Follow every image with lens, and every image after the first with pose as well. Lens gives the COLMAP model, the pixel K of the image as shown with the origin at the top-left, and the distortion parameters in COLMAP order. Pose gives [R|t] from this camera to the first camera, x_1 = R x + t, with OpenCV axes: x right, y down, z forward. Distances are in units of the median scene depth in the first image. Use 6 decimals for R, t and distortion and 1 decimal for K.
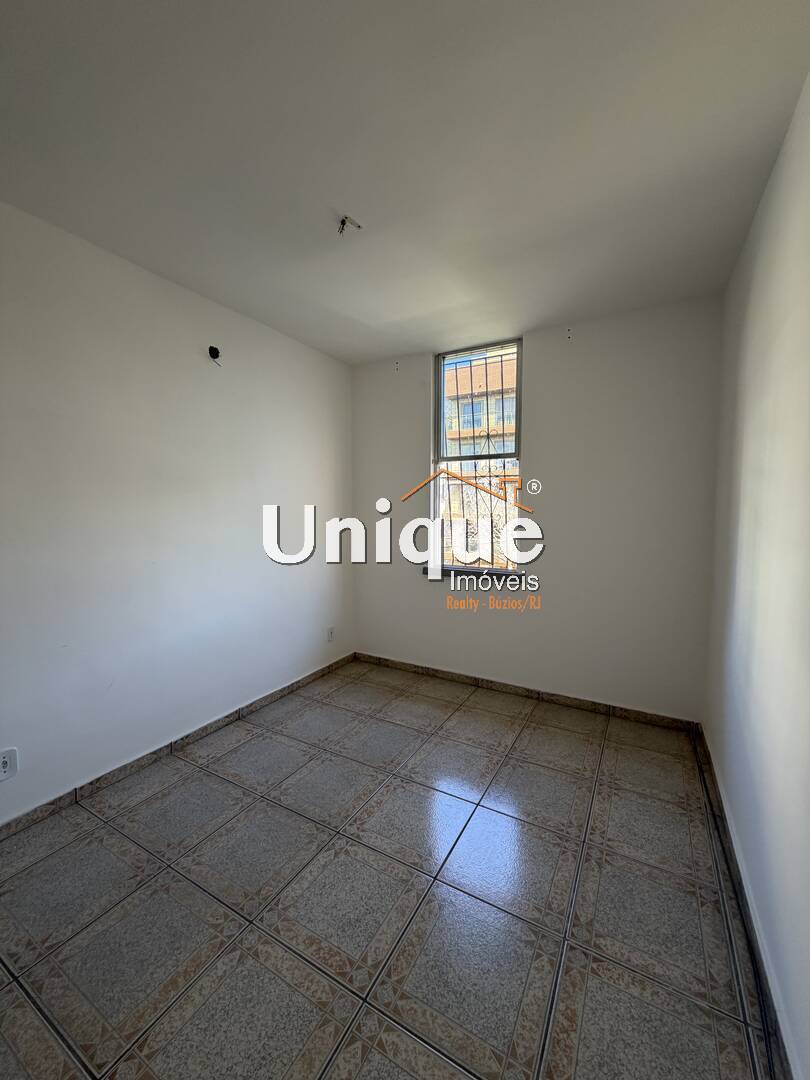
lens RADIAL K [[430.0, 0, 402.6], [0, 430.0, 535.4], [0, 0, 1]] dist [0.000703, 0.000289]
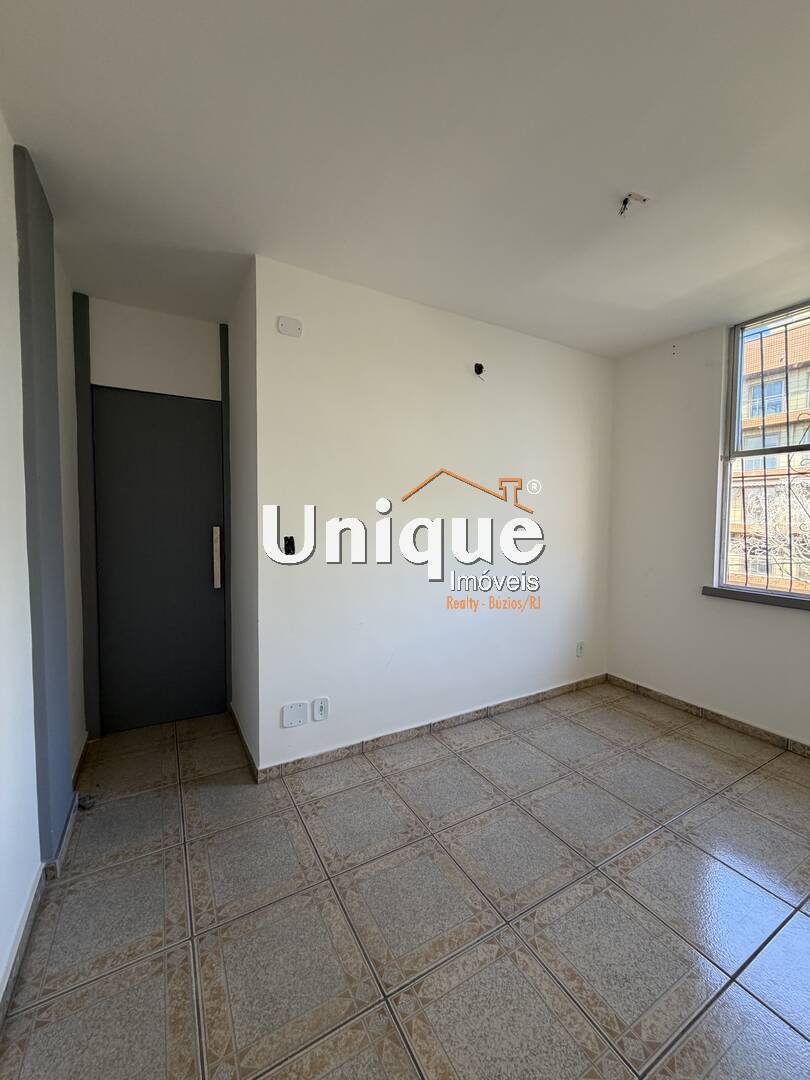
lens RADIAL K [[430.0, 0, 404.5], [0, 430.0, 535.4], [0, 0, 1]] dist [0.000703, 0.000289]
pose [[0.861338, 0.027897, -0.507266, -0.045586], [-0.036788, 0.999295, -0.007509, 0.005514], [0.506698, 0.025129, 0.861757, -0.008246]]
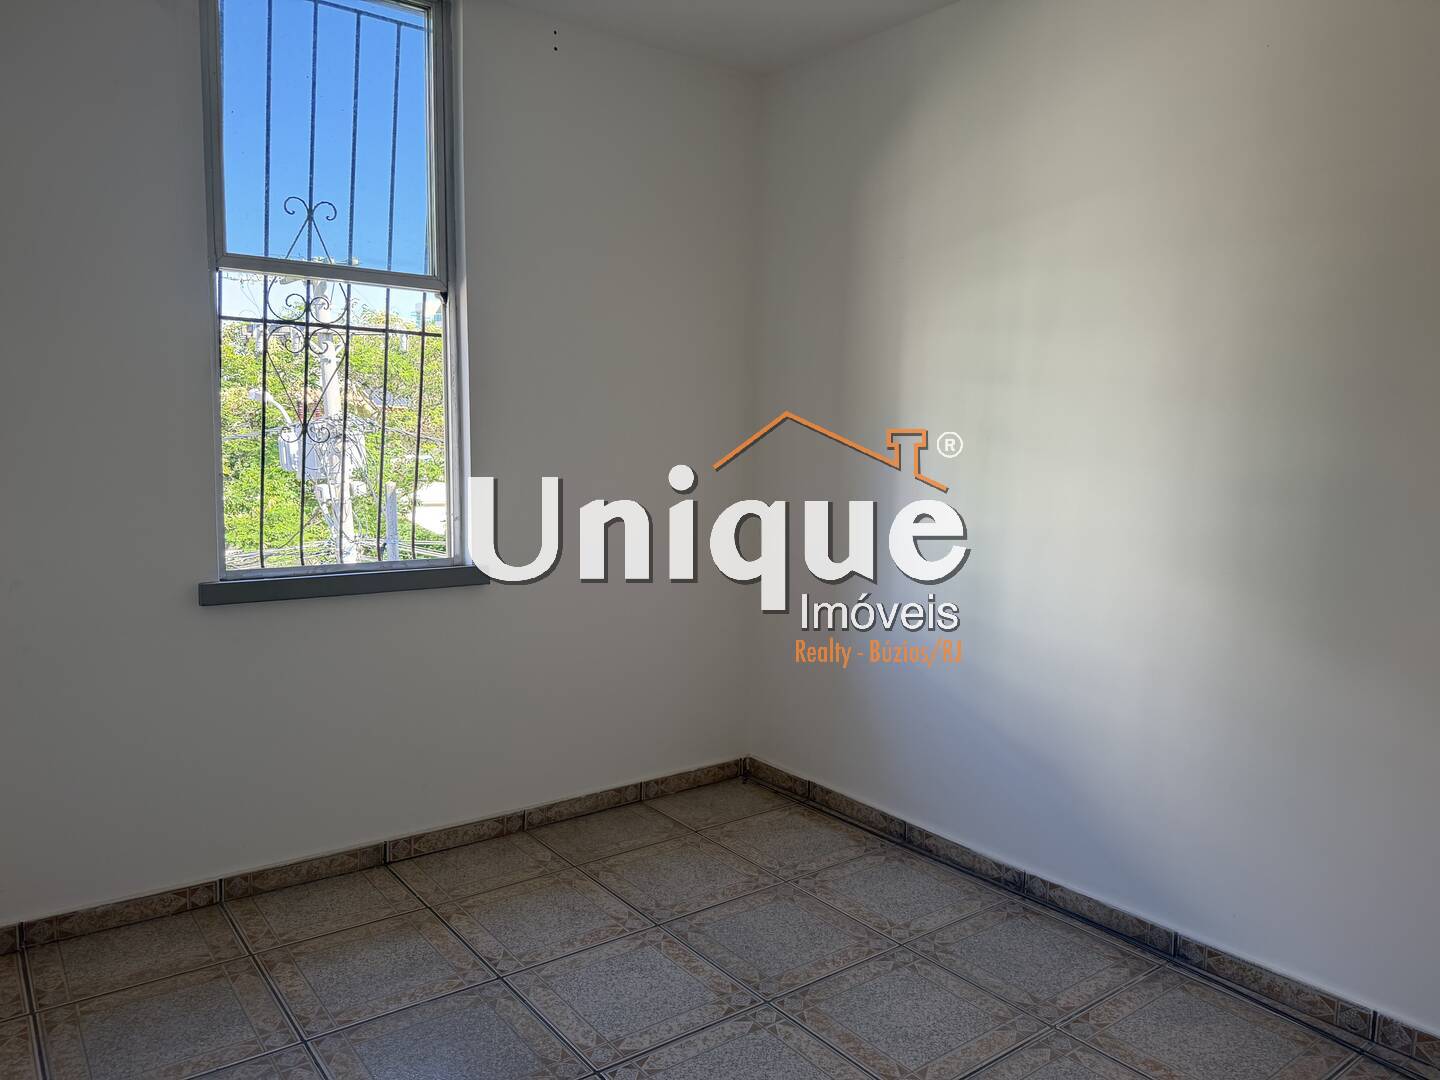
lens RADIAL K [[1015.6, 0, 755.1], [0, 1015.6, 531.4], [0, 0, 1]] dist [0.041778, -0.057015]
pose [[0.395057, -0.091704, 0.914068, -0.769388], [0.042272, 0.995766, 0.081631, -0.021042], [-0.917683, 0.006390, 0.397261, 0.464205]]
